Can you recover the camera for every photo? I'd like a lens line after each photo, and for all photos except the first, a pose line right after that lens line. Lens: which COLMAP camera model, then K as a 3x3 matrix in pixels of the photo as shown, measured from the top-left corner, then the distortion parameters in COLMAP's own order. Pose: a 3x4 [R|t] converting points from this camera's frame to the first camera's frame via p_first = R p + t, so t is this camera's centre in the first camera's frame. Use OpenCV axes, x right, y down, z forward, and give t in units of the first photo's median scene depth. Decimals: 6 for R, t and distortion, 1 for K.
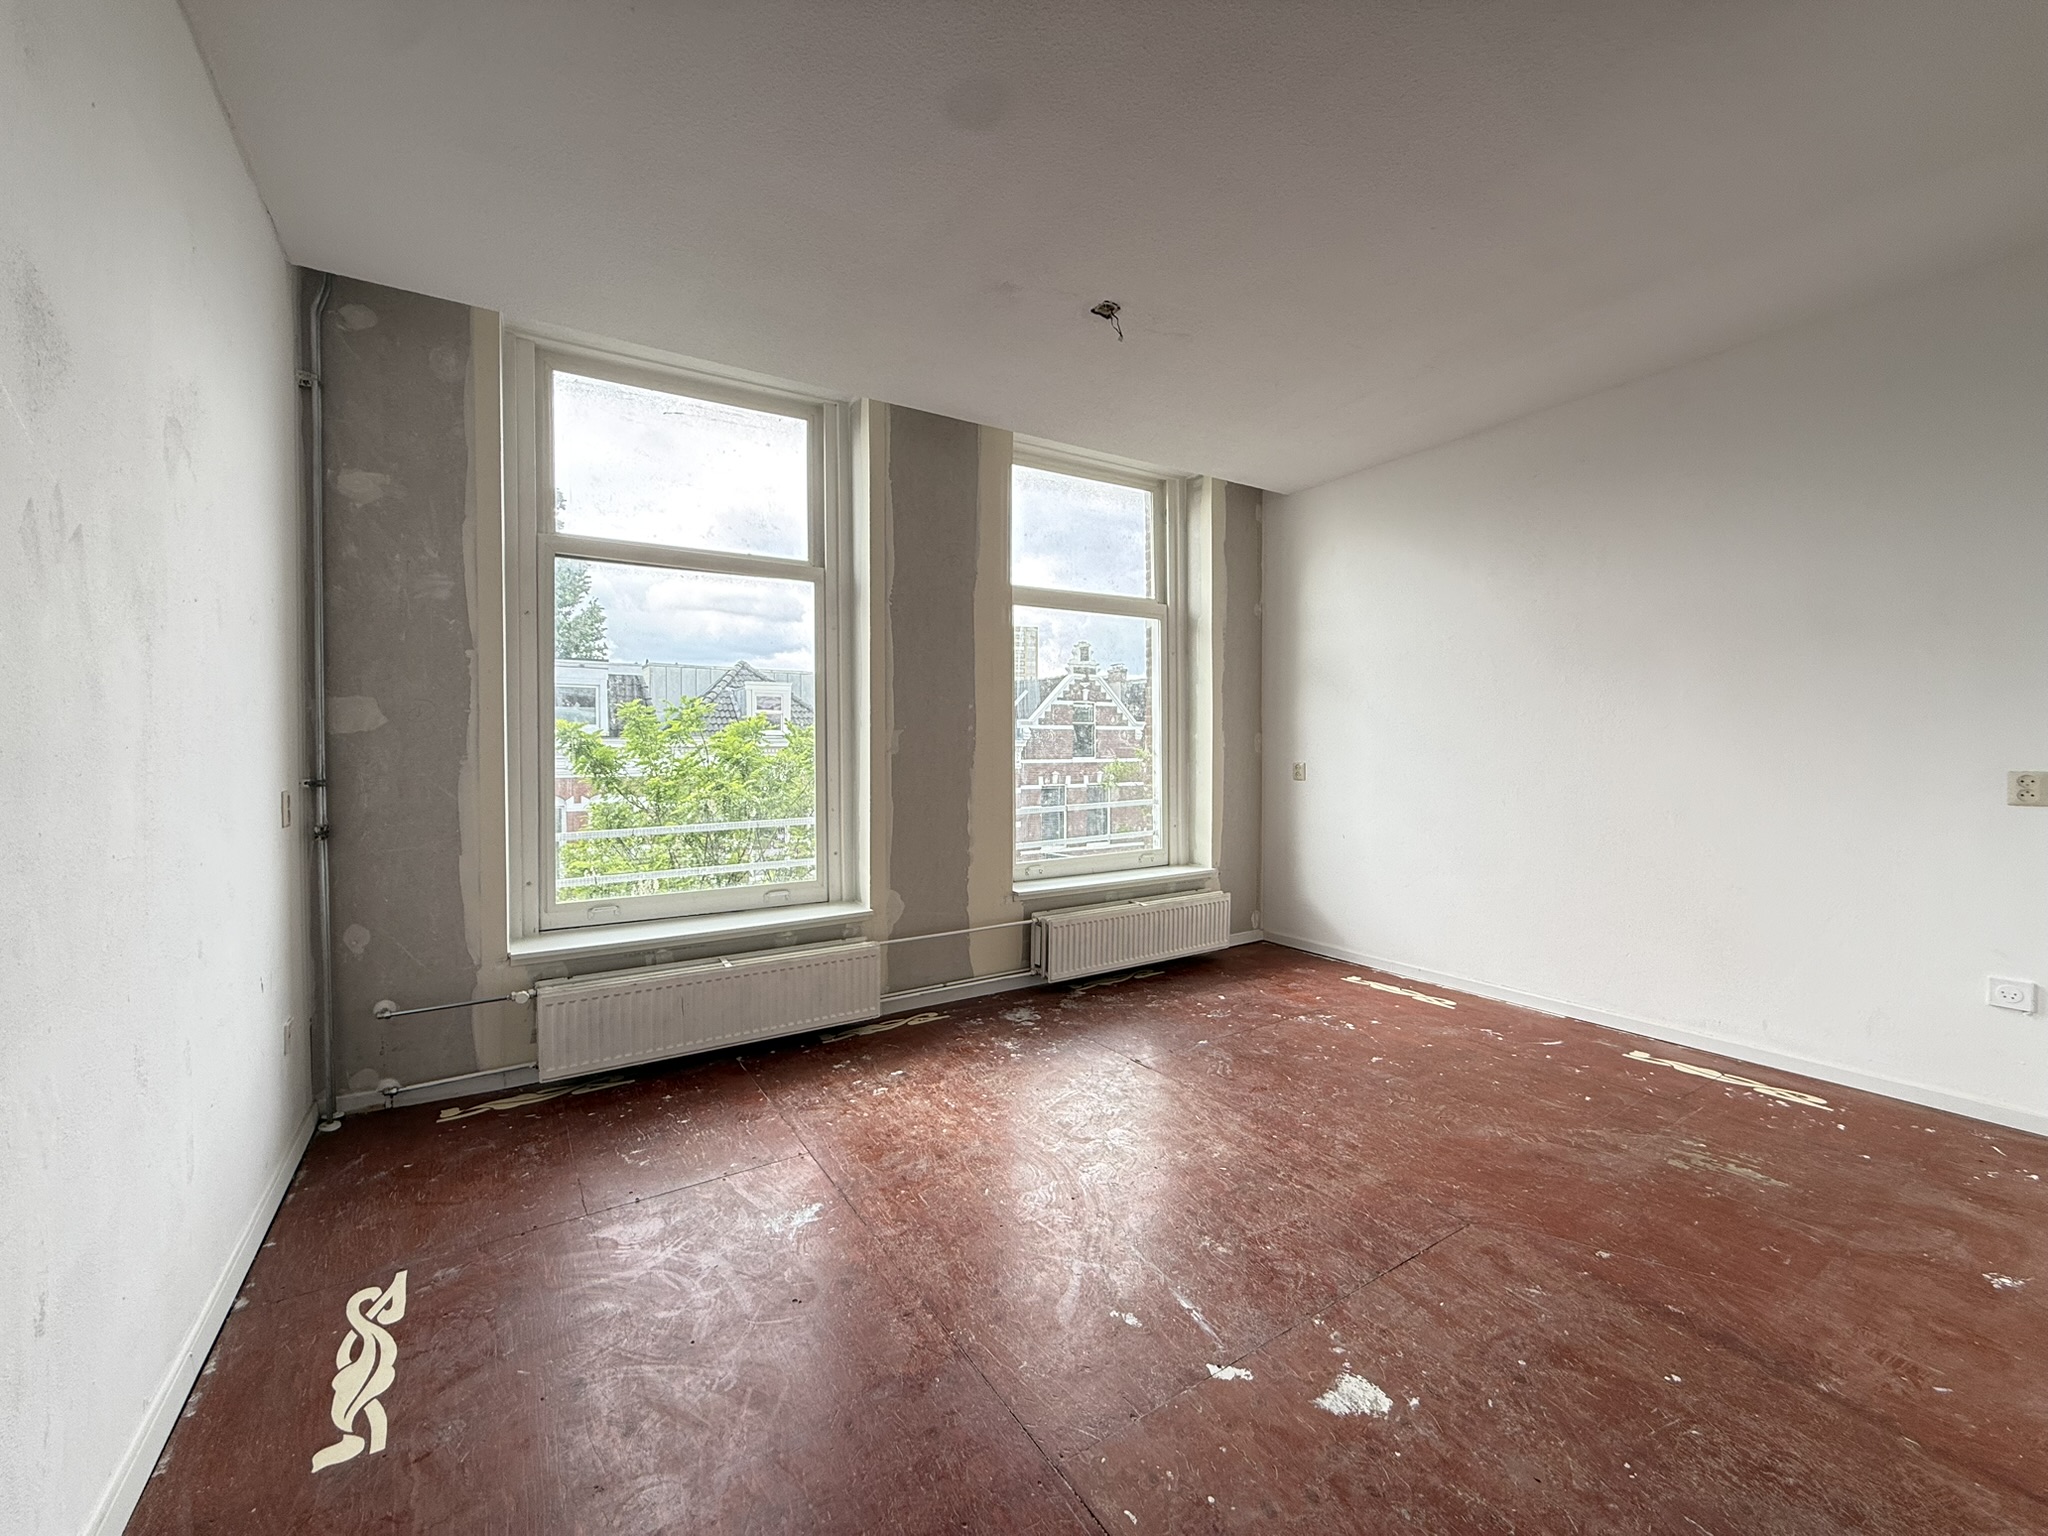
lens RADIAL K [[814.9, 0, 1019.3], [0, 814.9, 765.1], [0, 0, 1]] dist [0.000160, 0.000086]
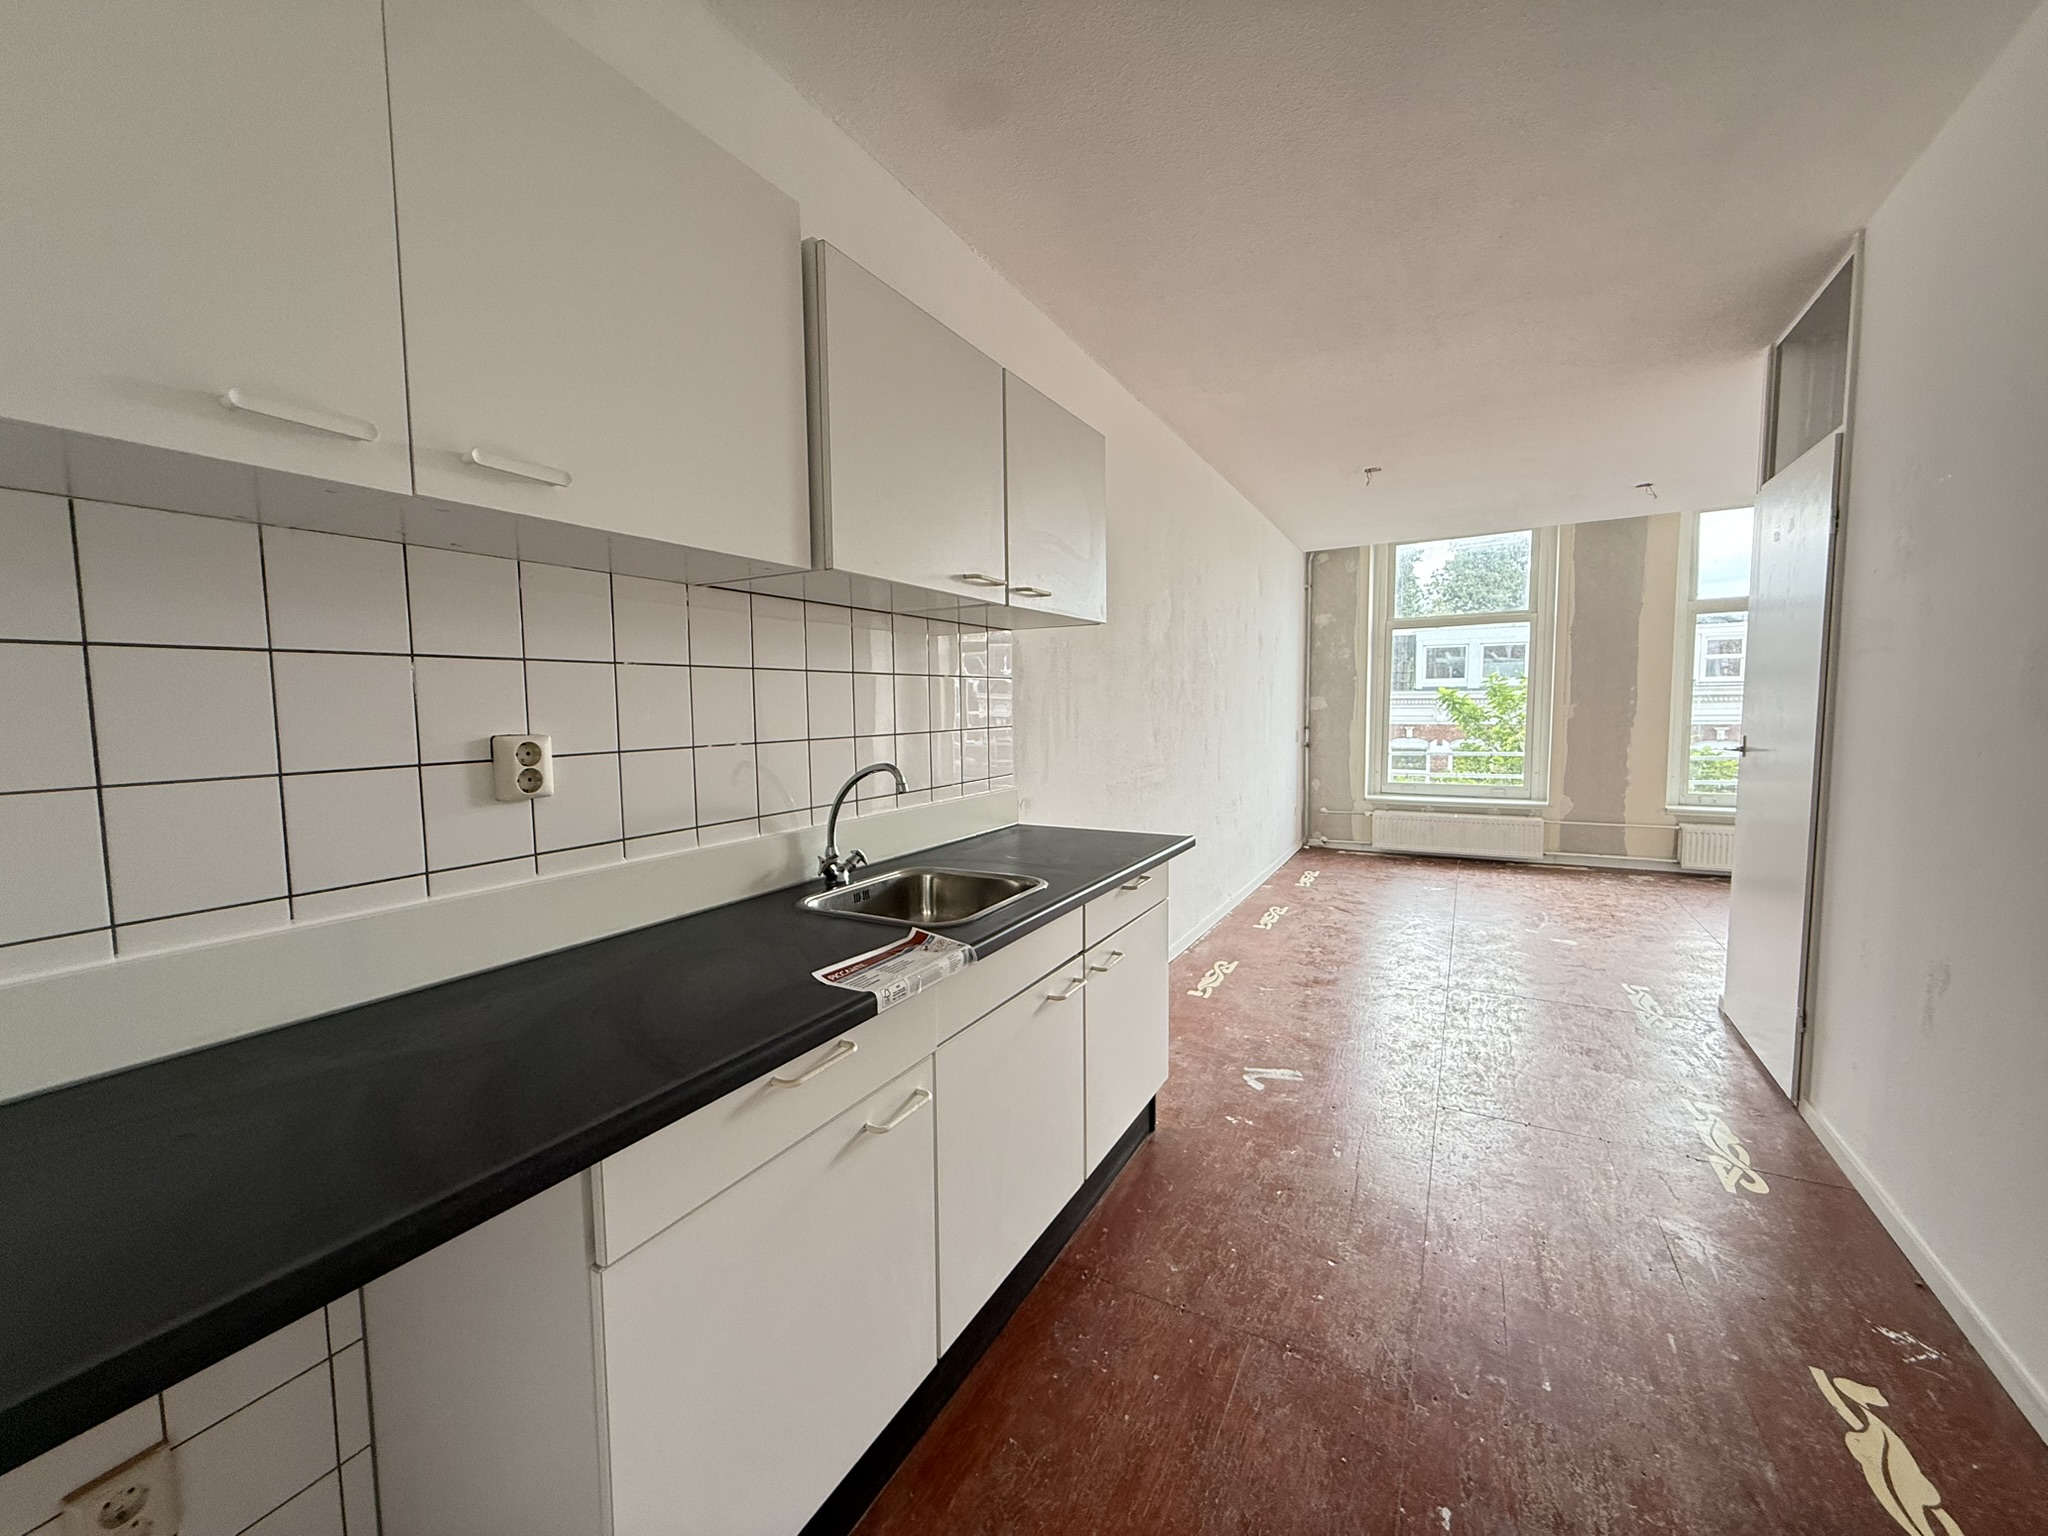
lens RADIAL K [[814.9, 0, 1019.3], [0, 814.9, 765.1], [0, 0, 1]] dist [0.000160, 0.000086]
pose [[0.475615, 0.064491, -0.877287, 1.153247], [-0.005906, 0.997521, 0.070127, -0.039910], [0.879634, -0.028172, 0.474816, -1.220913]]
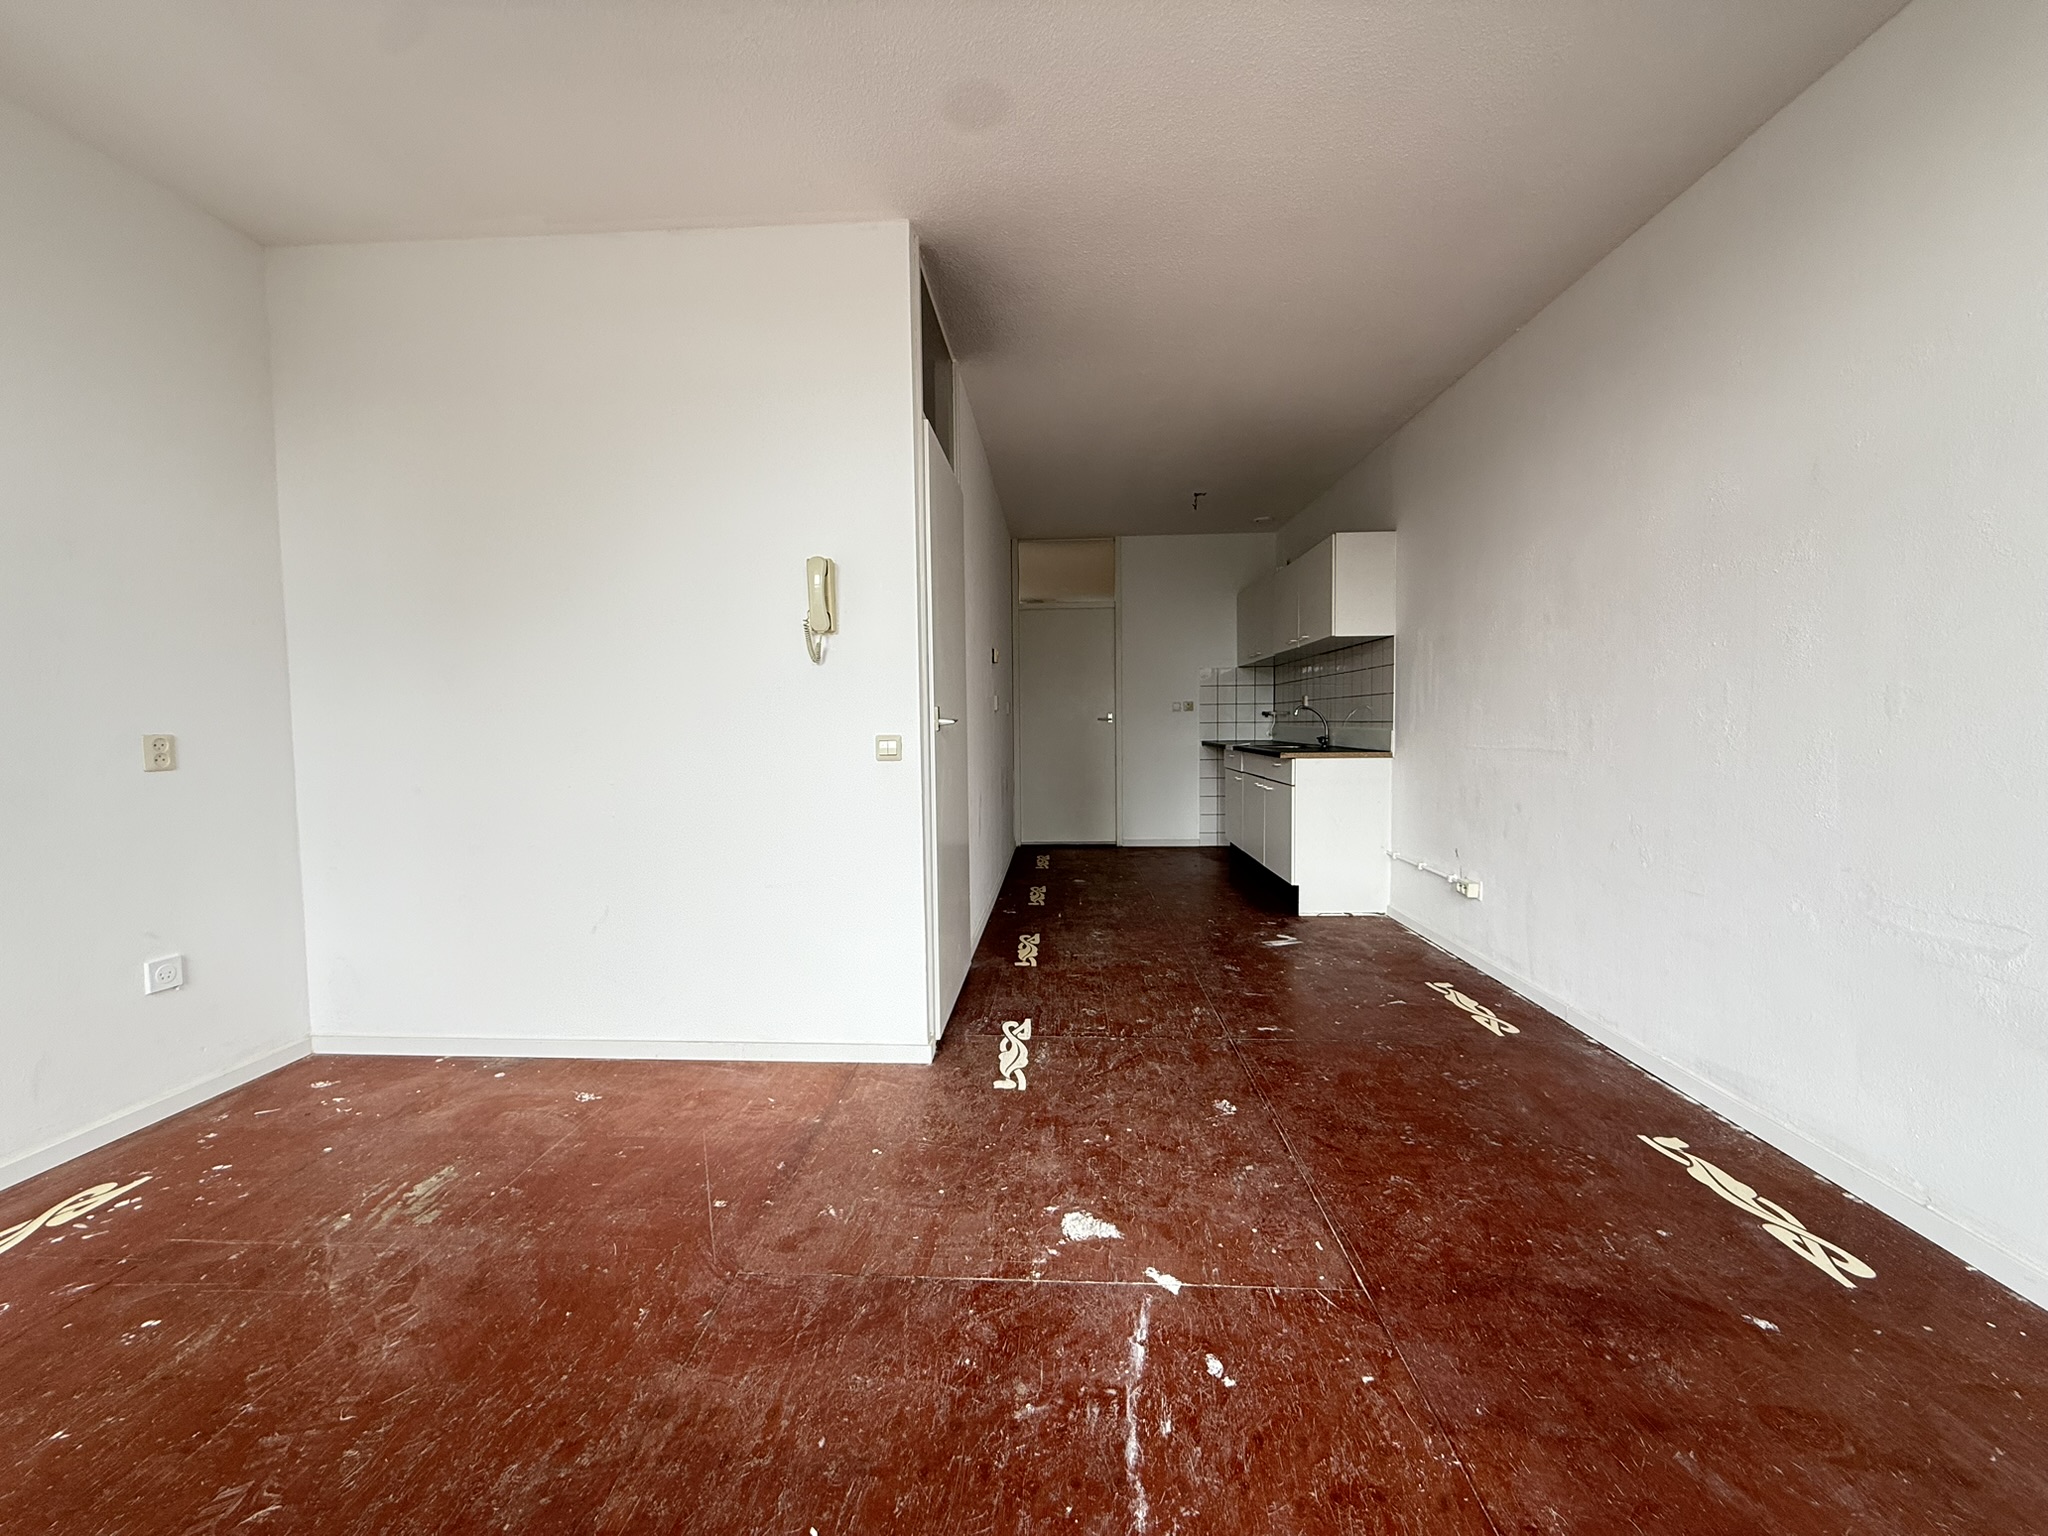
lens RADIAL K [[814.9, 0, 1019.3], [0, 814.9, 765.1], [0, 0, 1]] dist [0.000160, 0.000086]
pose [[-0.816735, -0.020112, 0.576662, -0.109152], [0.022900, 0.997475, 0.067222, 0.002631], [-0.576558, 0.068108, -0.814212, 1.134140]]
